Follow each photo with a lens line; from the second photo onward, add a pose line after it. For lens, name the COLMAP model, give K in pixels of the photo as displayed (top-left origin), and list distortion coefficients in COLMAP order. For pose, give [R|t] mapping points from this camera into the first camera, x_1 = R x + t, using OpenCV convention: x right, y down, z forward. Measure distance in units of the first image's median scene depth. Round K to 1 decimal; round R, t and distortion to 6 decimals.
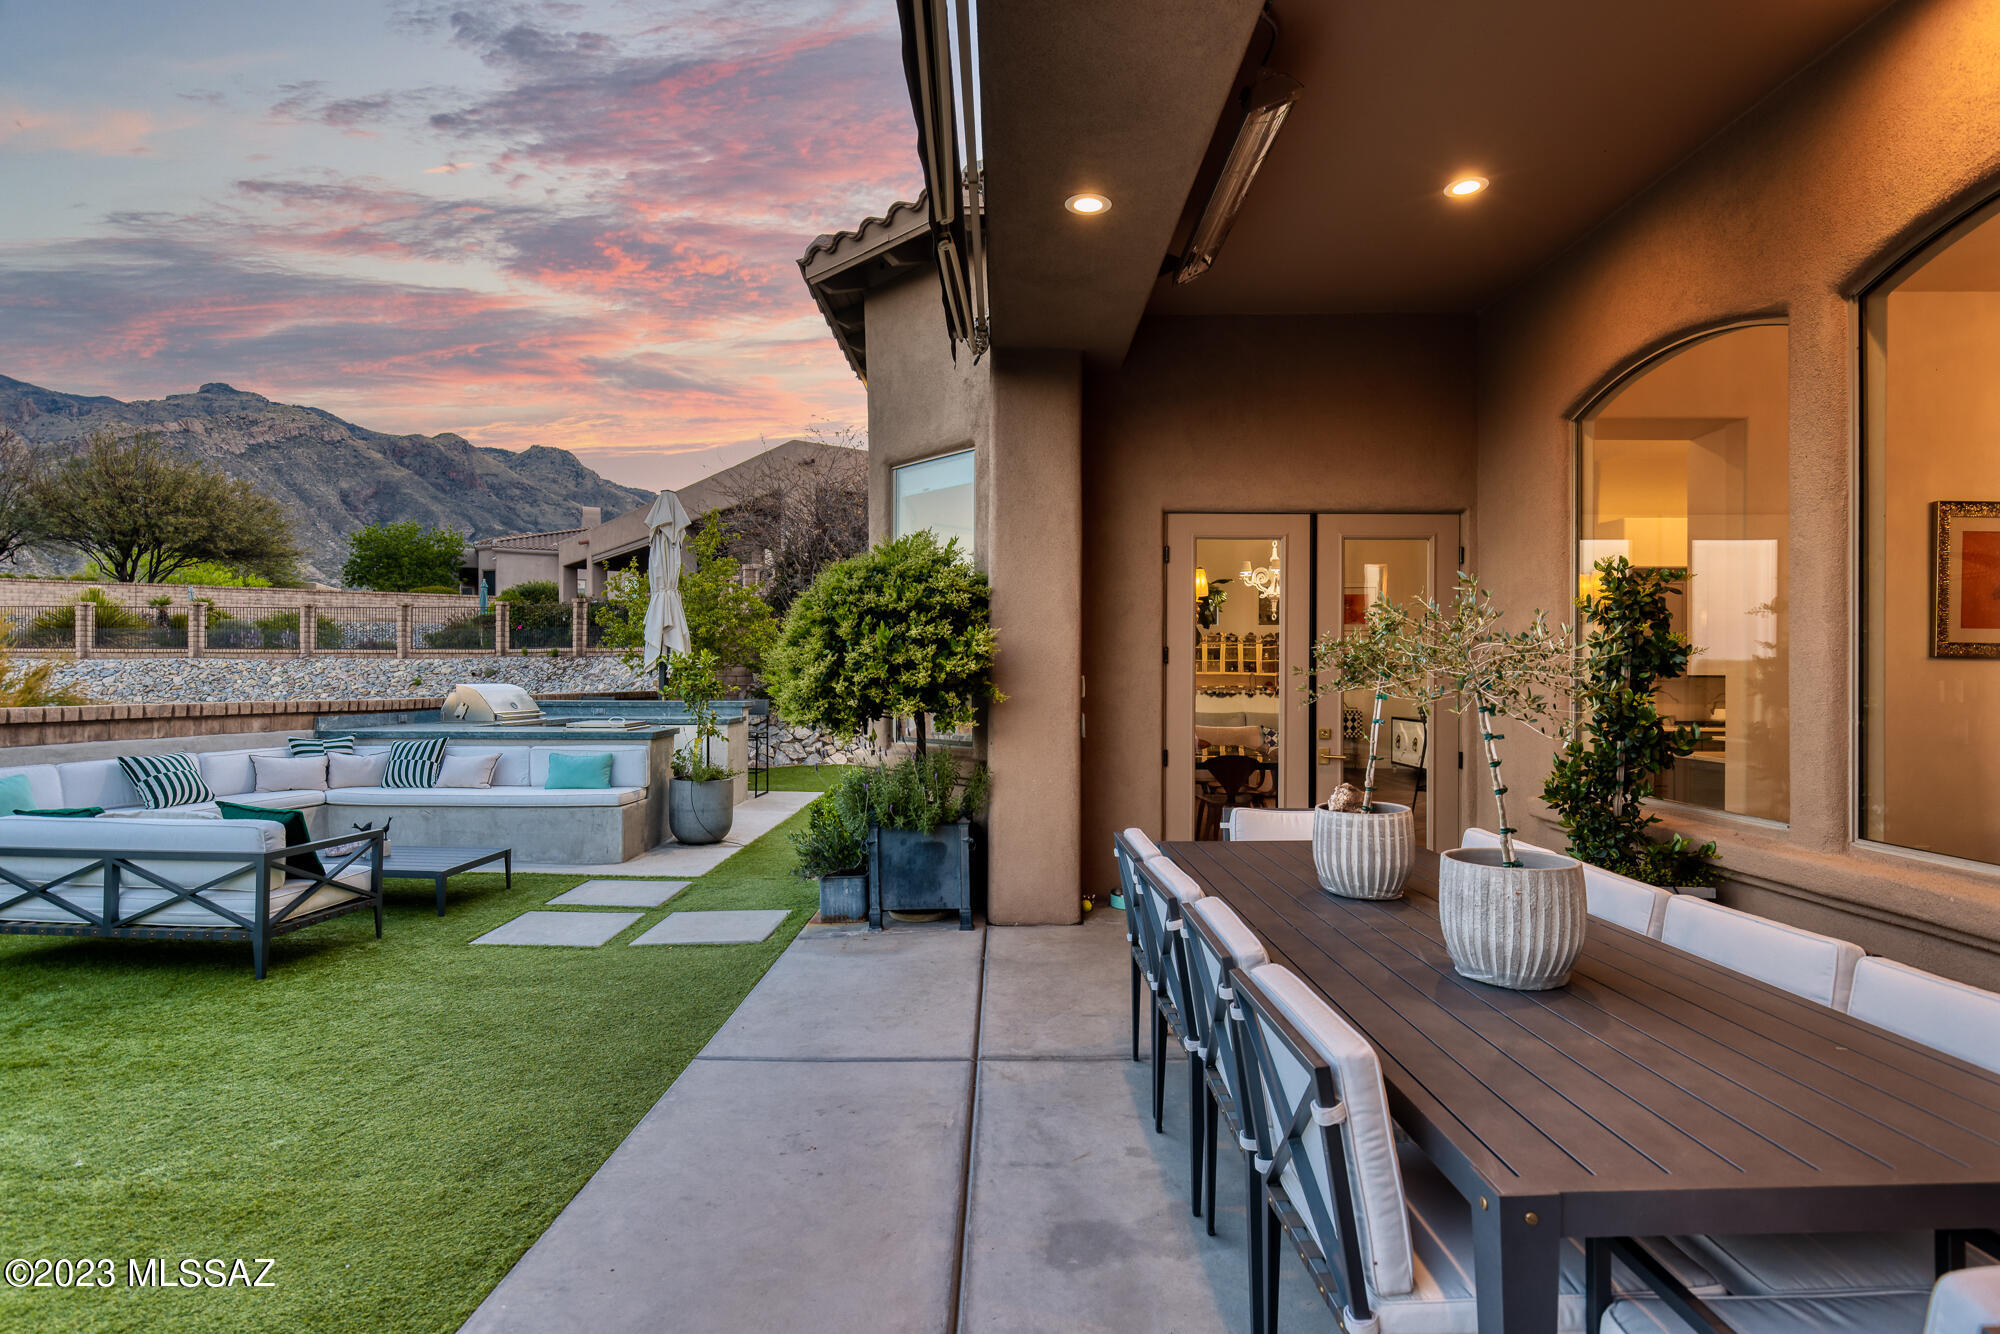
lens RADIAL K [[998.4, 0, 994.4], [0, 998.4, 678.1], [0, 0, 1]] dist [-0.001463, -0.000175]
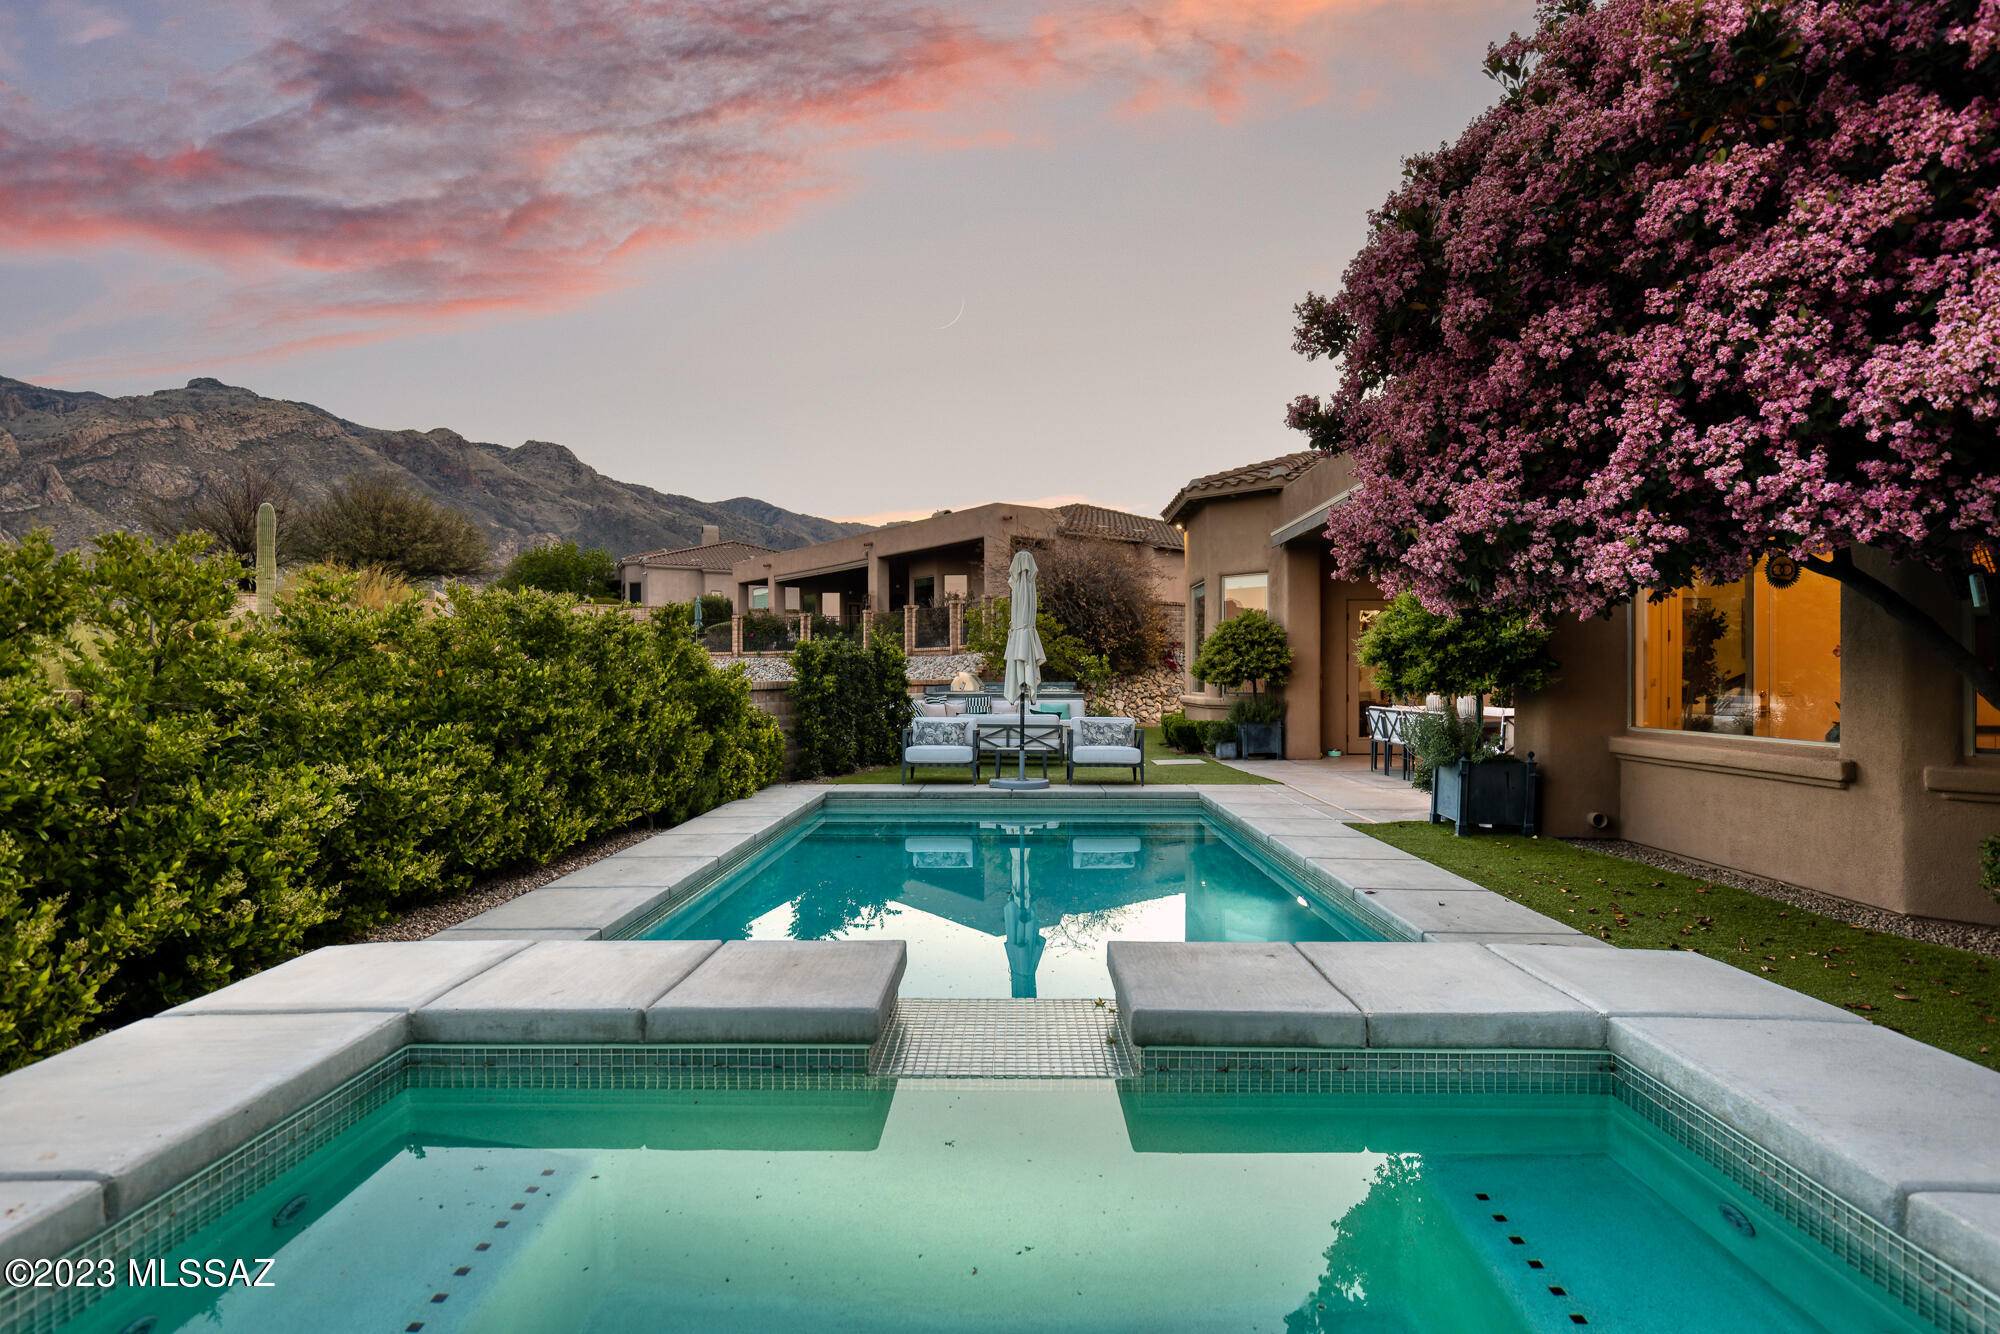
lens RADIAL K [[1032.8, 0, 995.1], [0, 1032.8, 669.0], [0, 0, 1]] dist [-0.004266, -0.000526]
pose [[0.999993, -0.002604, -0.002830, -0.711274], [0.002580, 0.999962, -0.008373, 0.026209], [0.002852, 0.008366, 0.999961, -1.606521]]
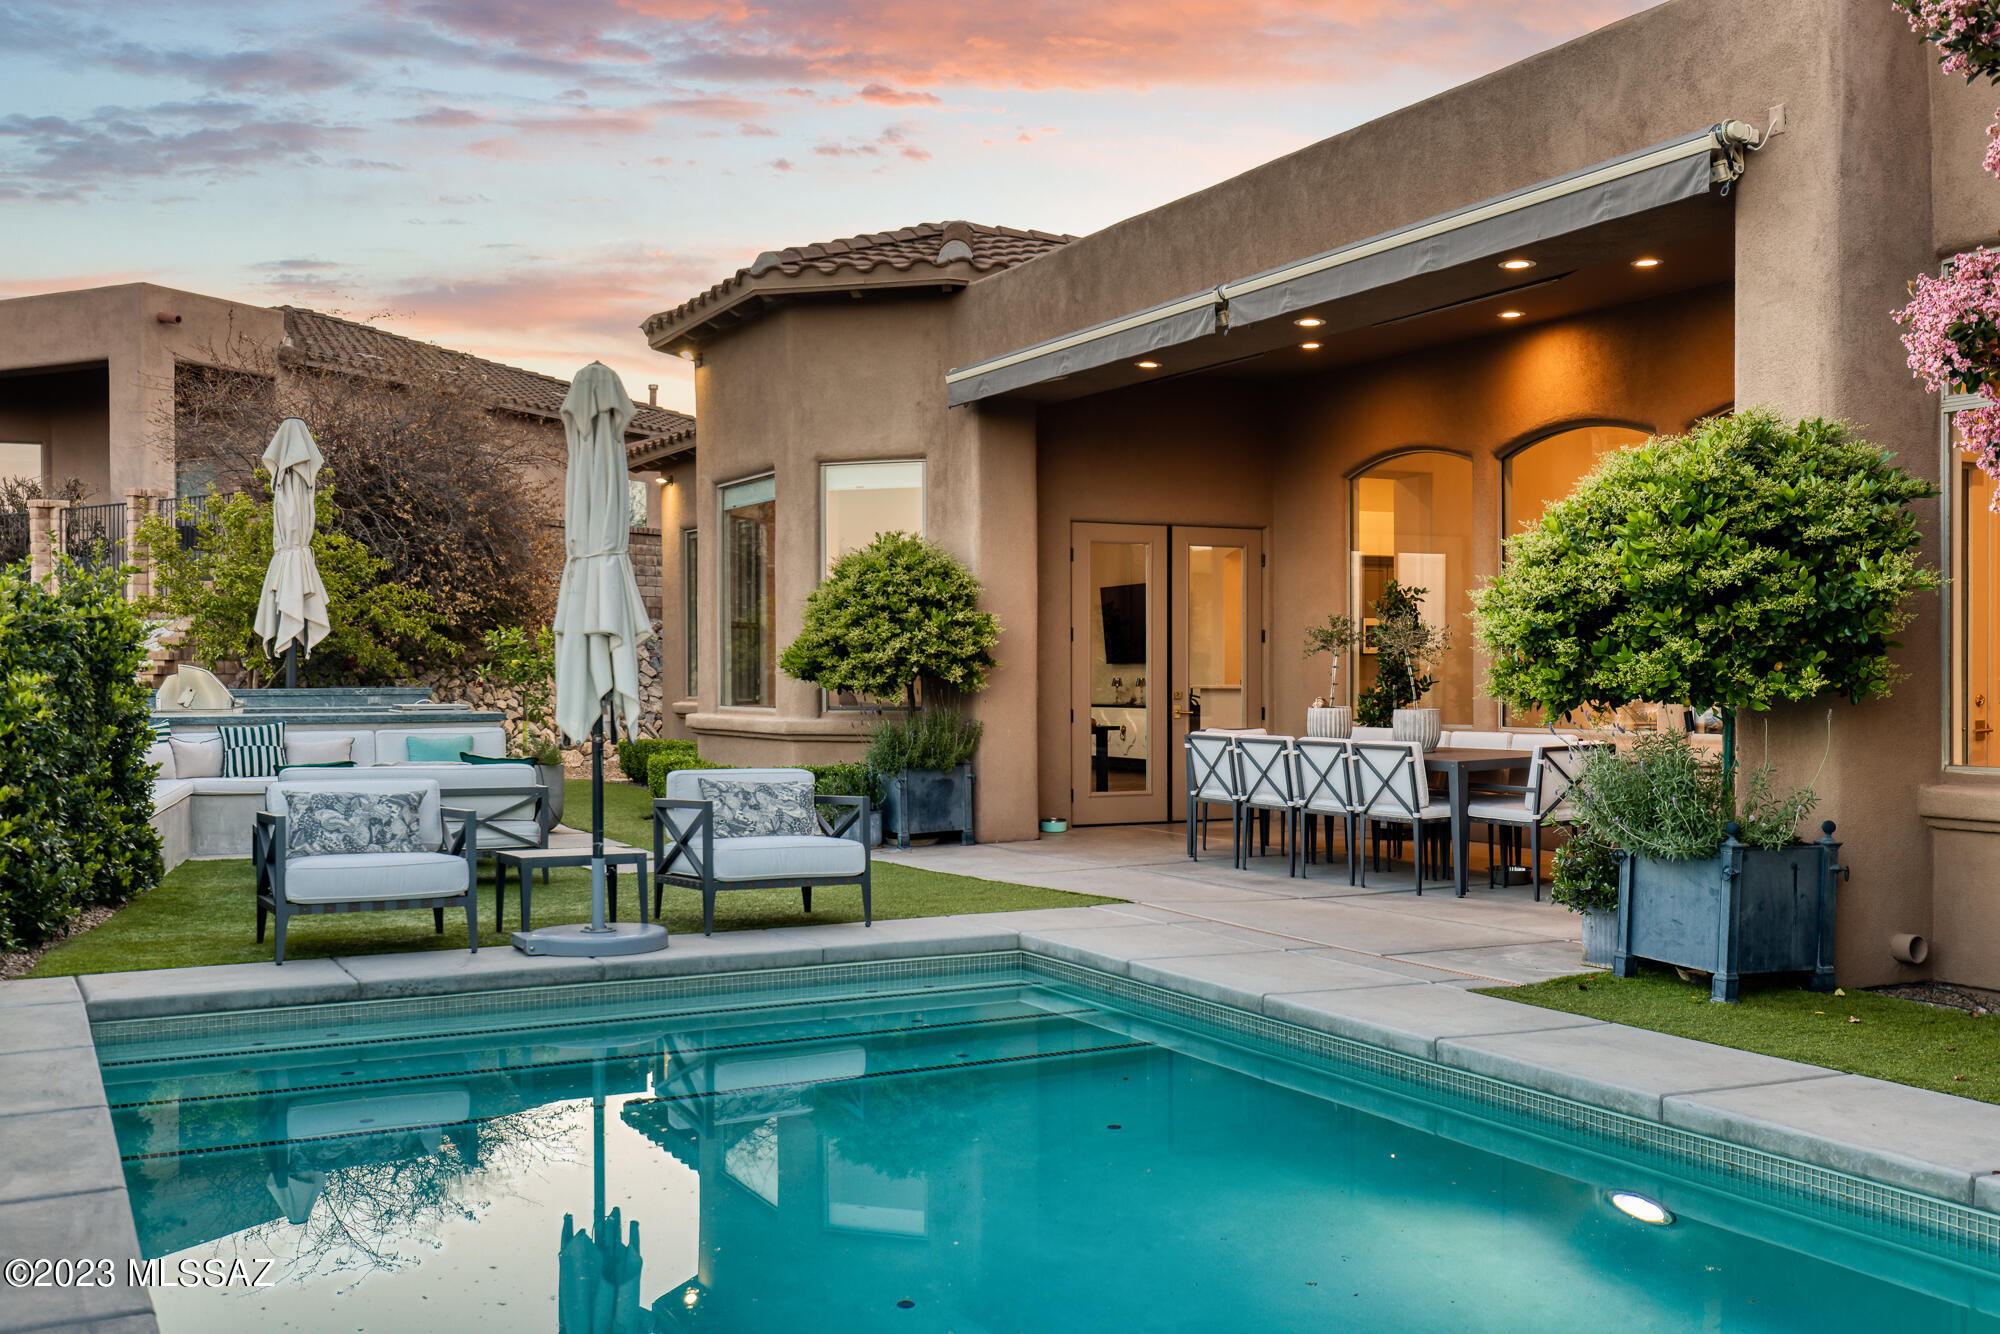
lens RADIAL K [[1939.4, 0, 1011.6], [0, 1939.4, 675.2], [0, 0, 1]] dist [0.004453, 0.000000]
pose [[0.880488, -0.005800, 0.474034, -1.066376], [0.005850, 0.999982, 0.001369, 0.024843], [-0.474033, 0.001568, 0.880506, -1.132562]]
